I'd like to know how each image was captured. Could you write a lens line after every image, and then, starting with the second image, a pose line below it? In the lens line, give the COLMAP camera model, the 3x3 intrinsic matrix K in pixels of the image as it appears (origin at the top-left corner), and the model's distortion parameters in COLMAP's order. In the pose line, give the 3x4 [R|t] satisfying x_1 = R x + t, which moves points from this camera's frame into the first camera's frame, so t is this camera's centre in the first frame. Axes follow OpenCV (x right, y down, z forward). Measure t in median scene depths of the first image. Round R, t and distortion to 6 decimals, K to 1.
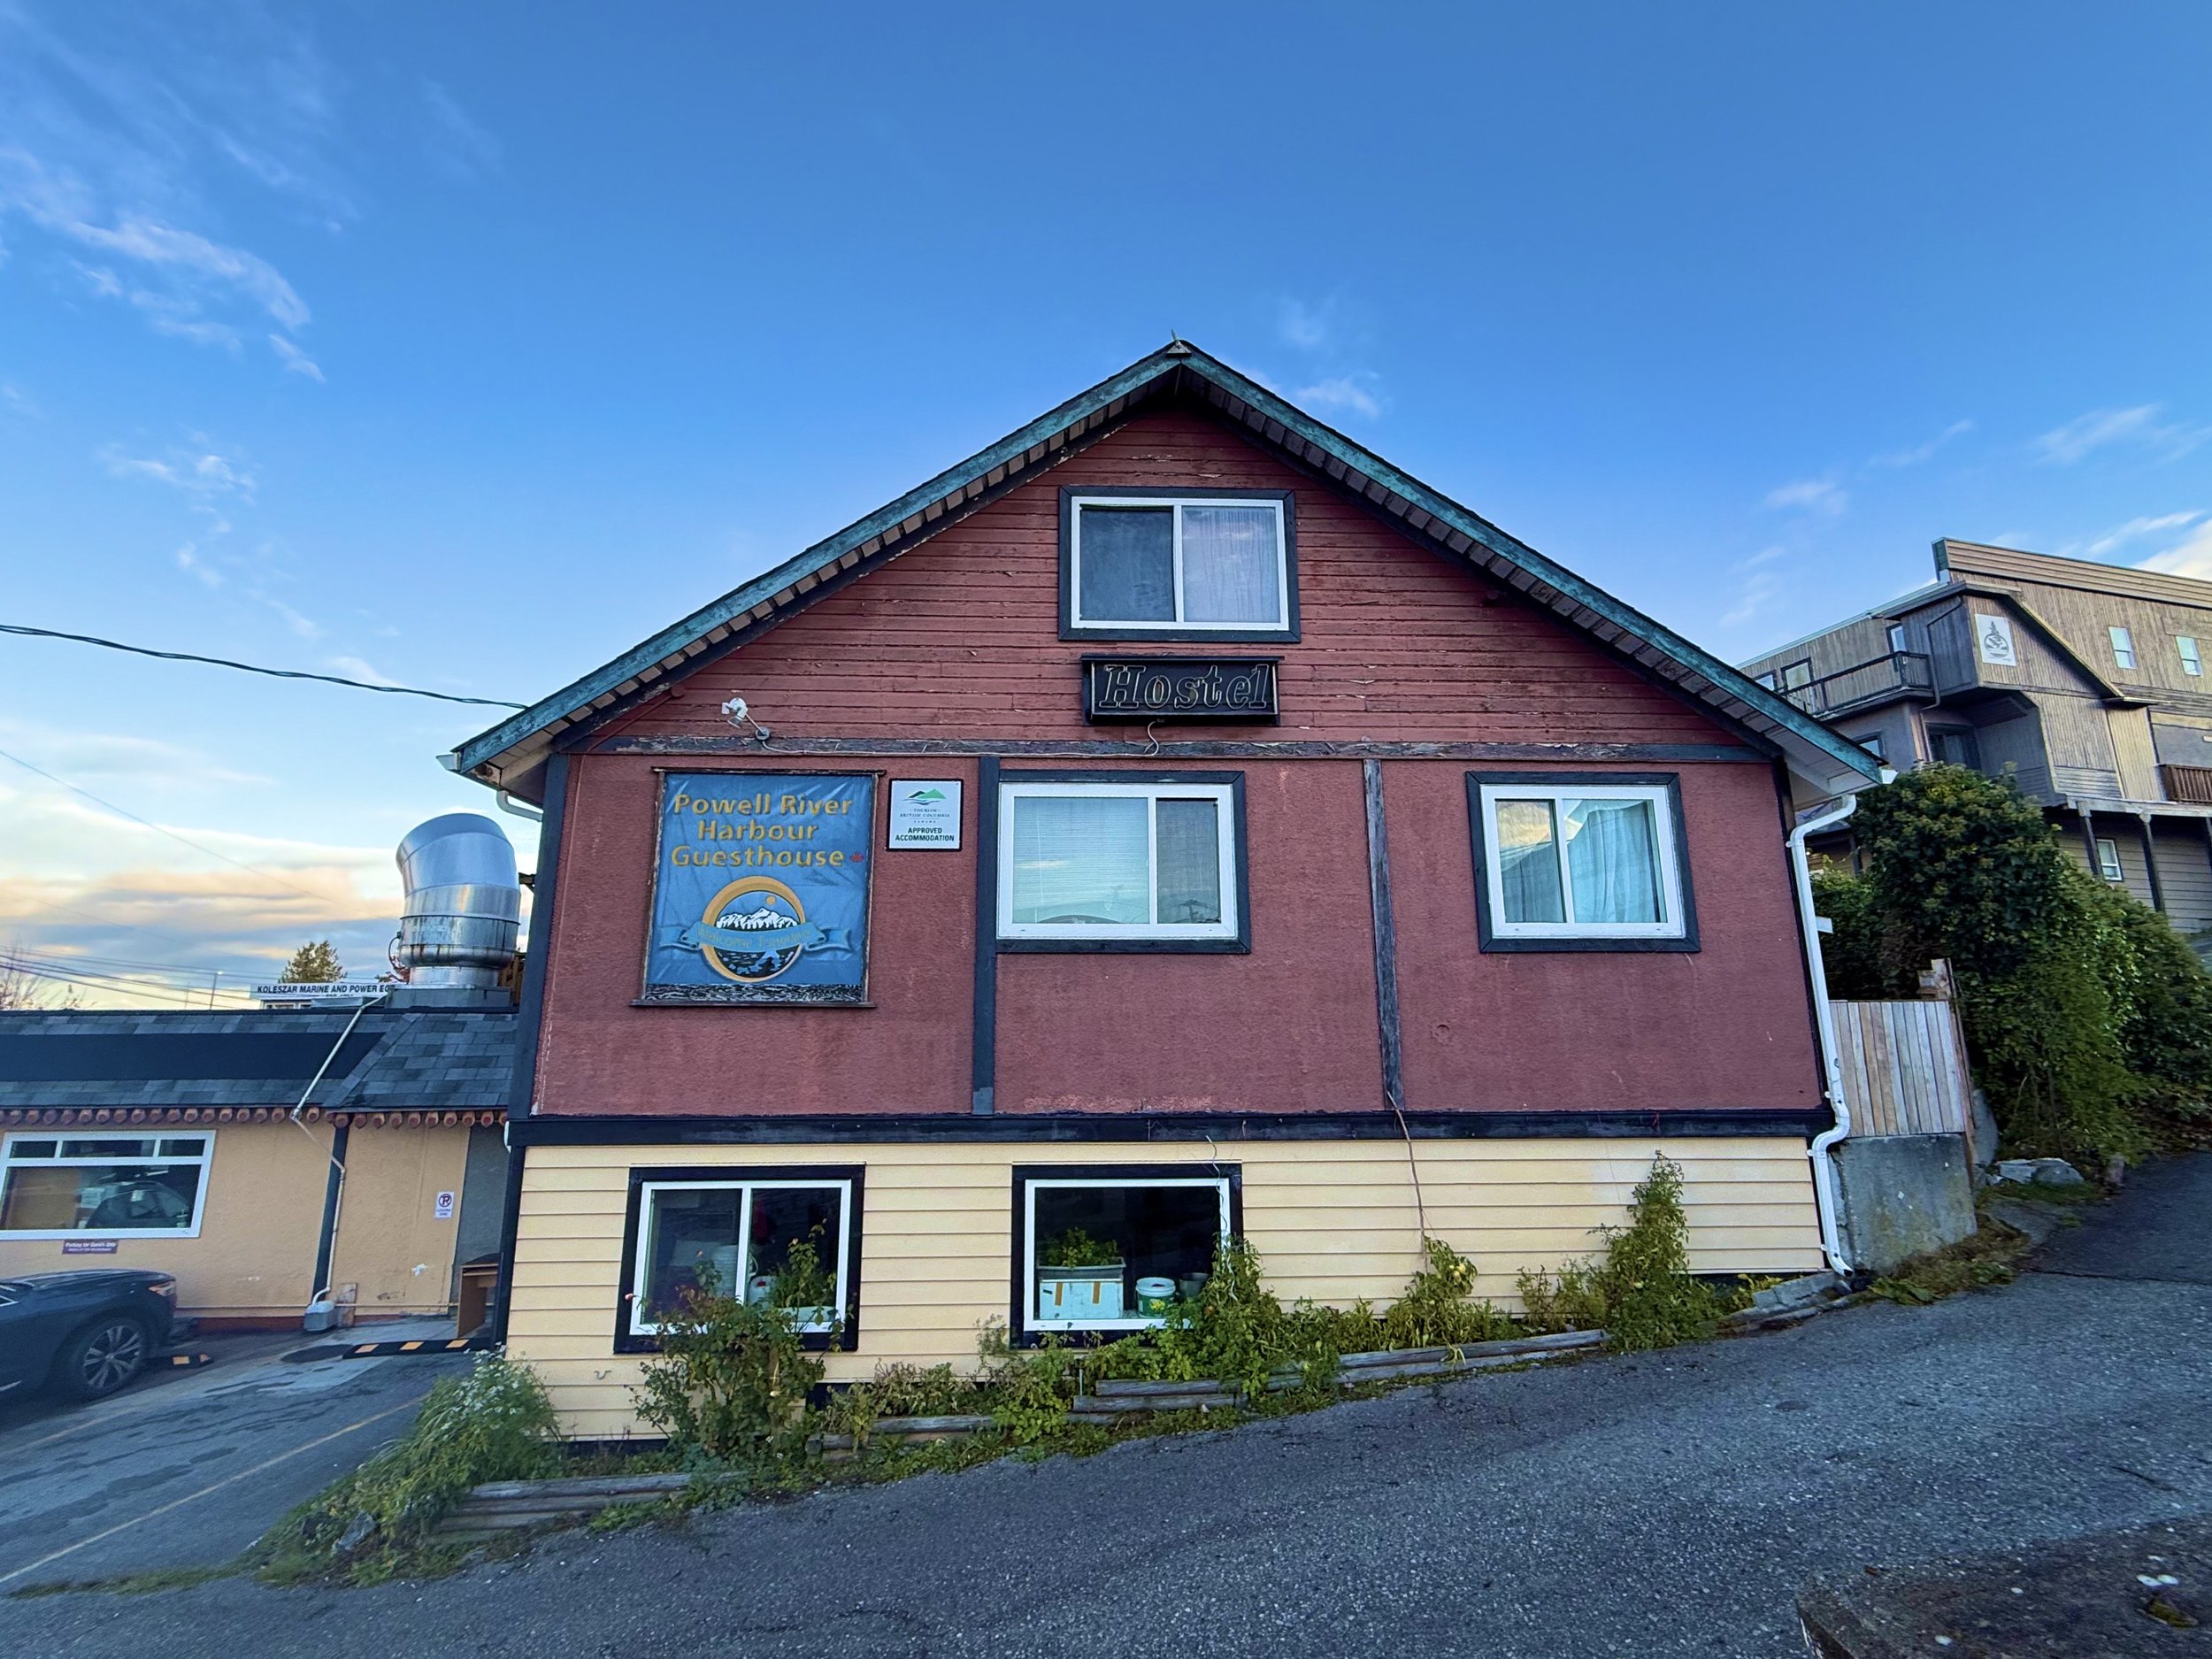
lens RADIAL K [[988.8, 0, 1106.0], [0, 988.8, 829.5], [0, 0, 1]] dist [0.000141, 0.000332]
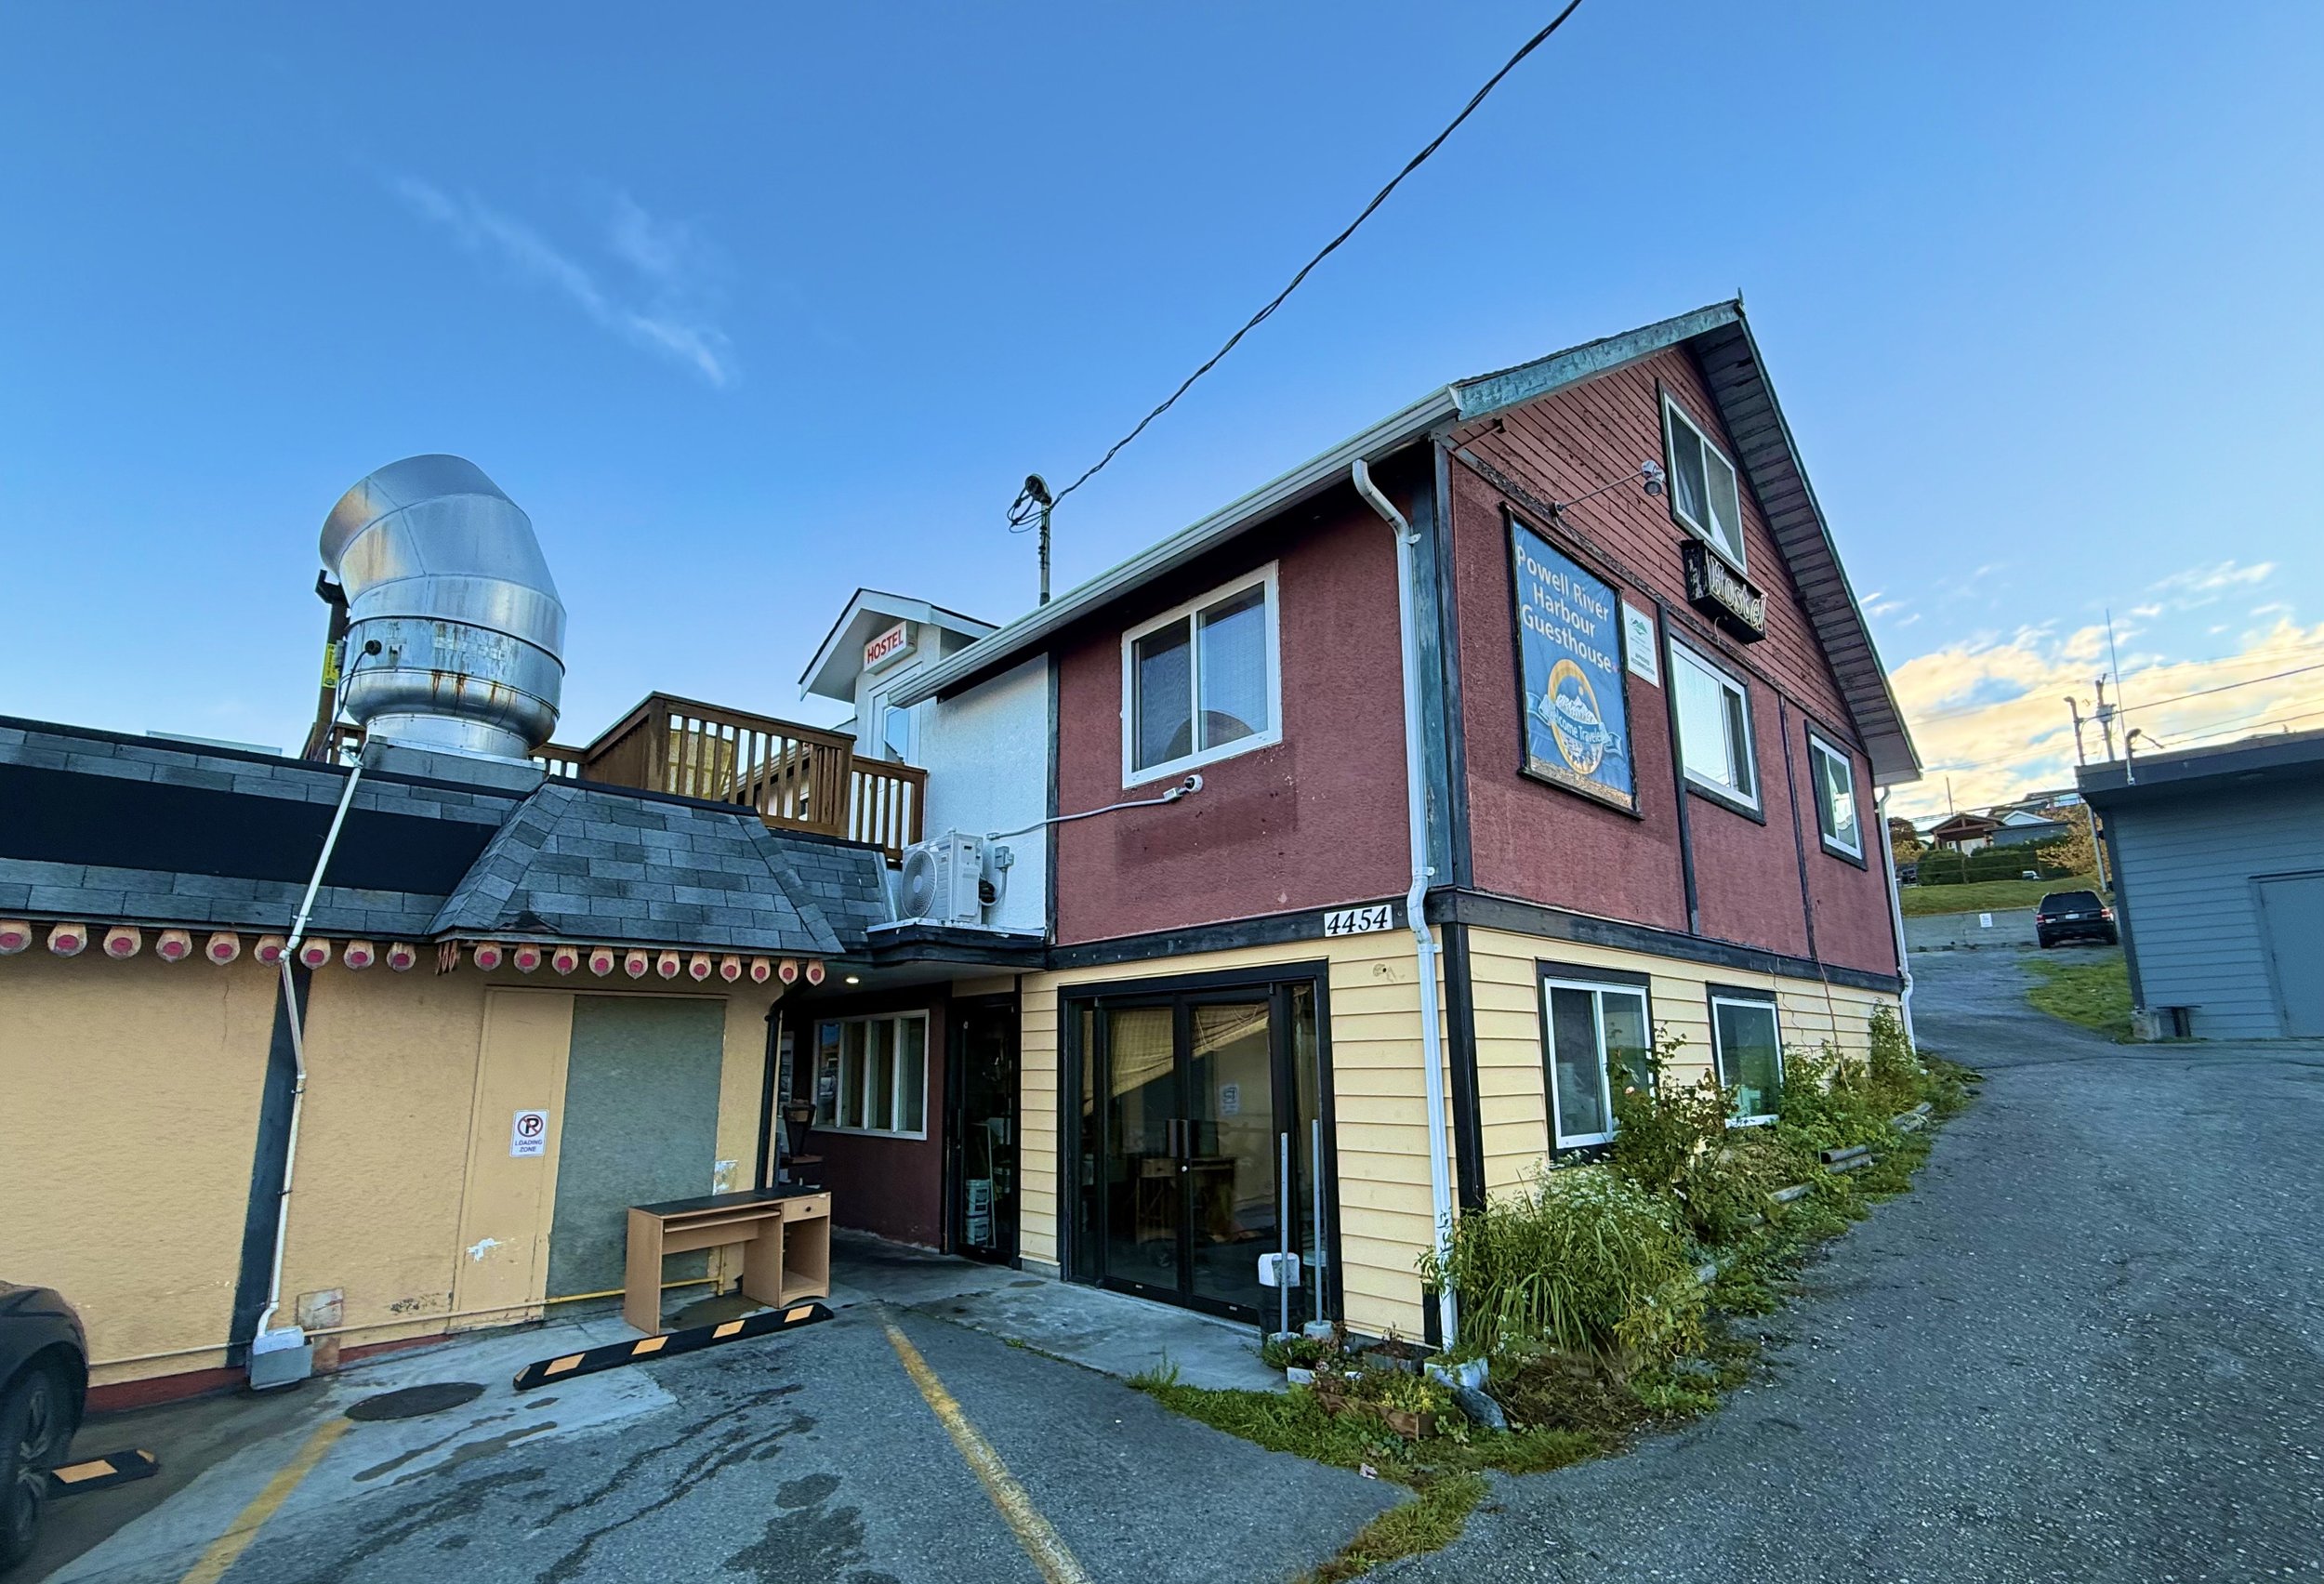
lens RADIAL K [[1016.3, 0, 1162.5], [0, 1016.3, 881.1], [0, 0, 1]] dist [0.001841, 0.000158]
pose [[0.760862, 0.112167, 0.639146, -1.222634], [-0.126000, 0.991739, -0.024051, 0.319838], [-0.636563, -0.062233, 0.768710, 0.515910]]
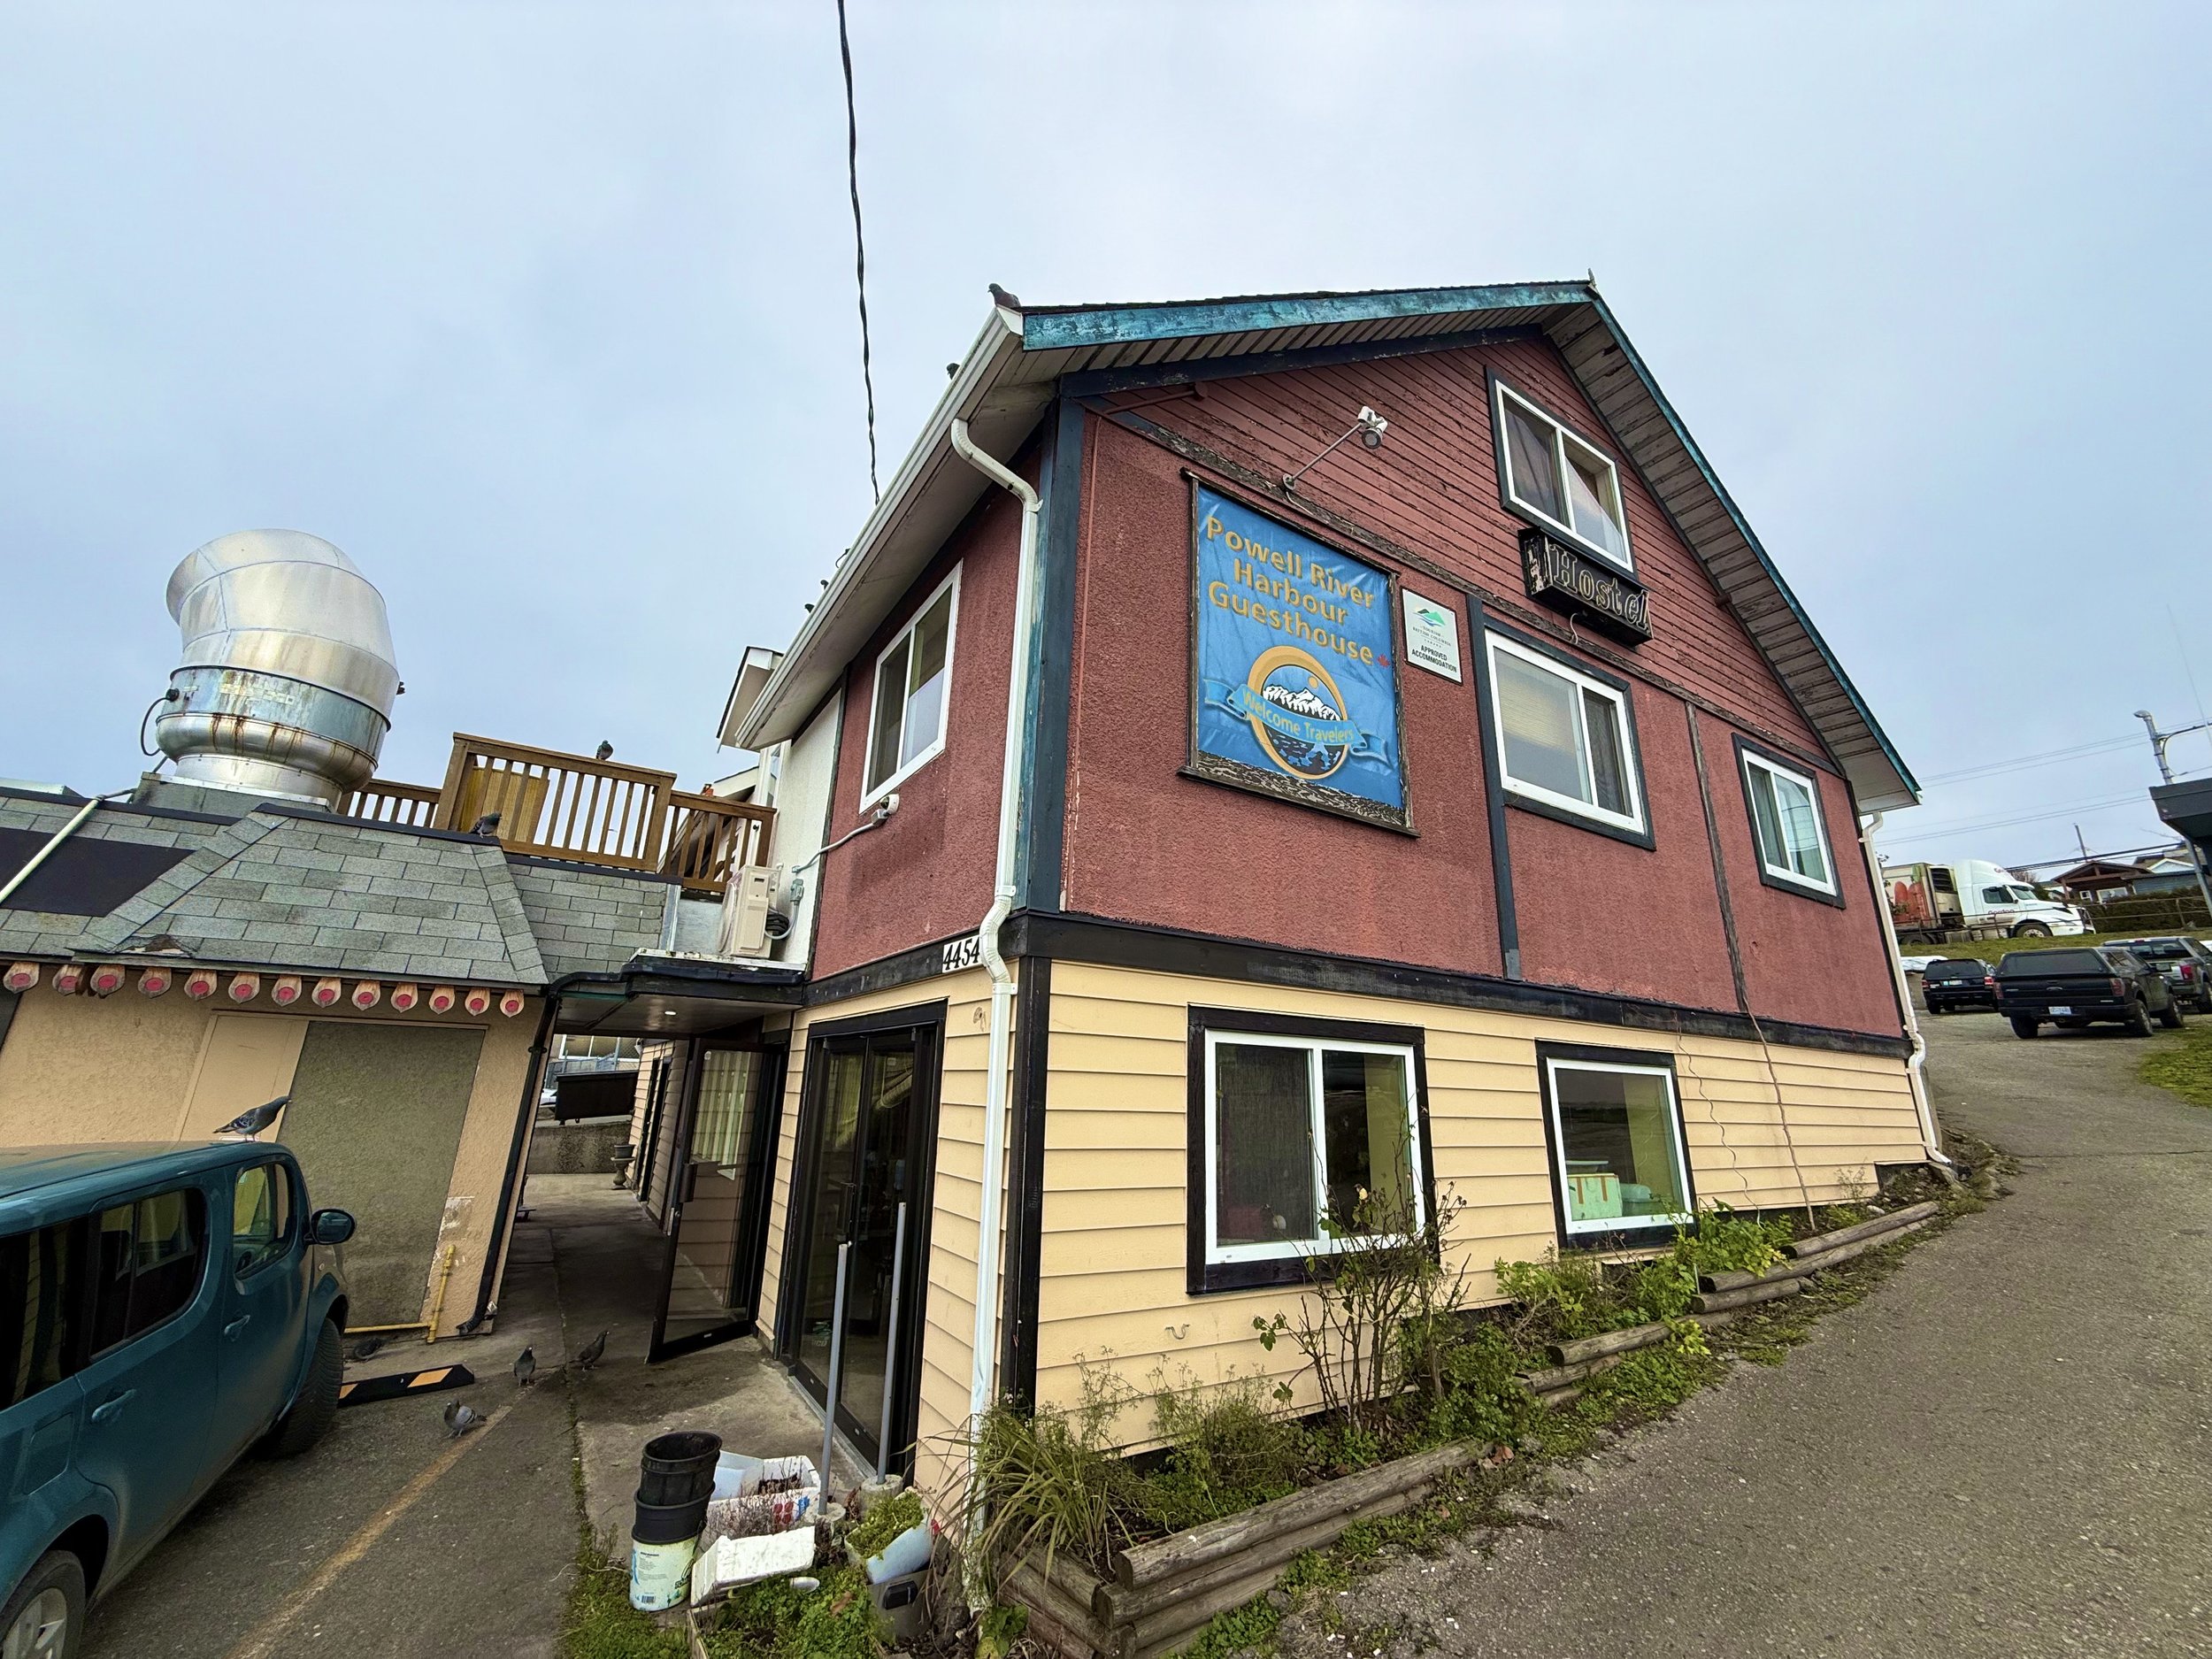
lens RADIAL K [[872.5, 0, 1106.0], [0, 872.5, 829.5], [0, 0, 1]] dist [-0.001052, 0.000543]
pose [[0.868237, 0.170682, 0.465868, -0.780160], [-0.133351, 0.984693, -0.112242, 0.283583], [-0.477894, 0.035329, 0.877707, 0.488541]]
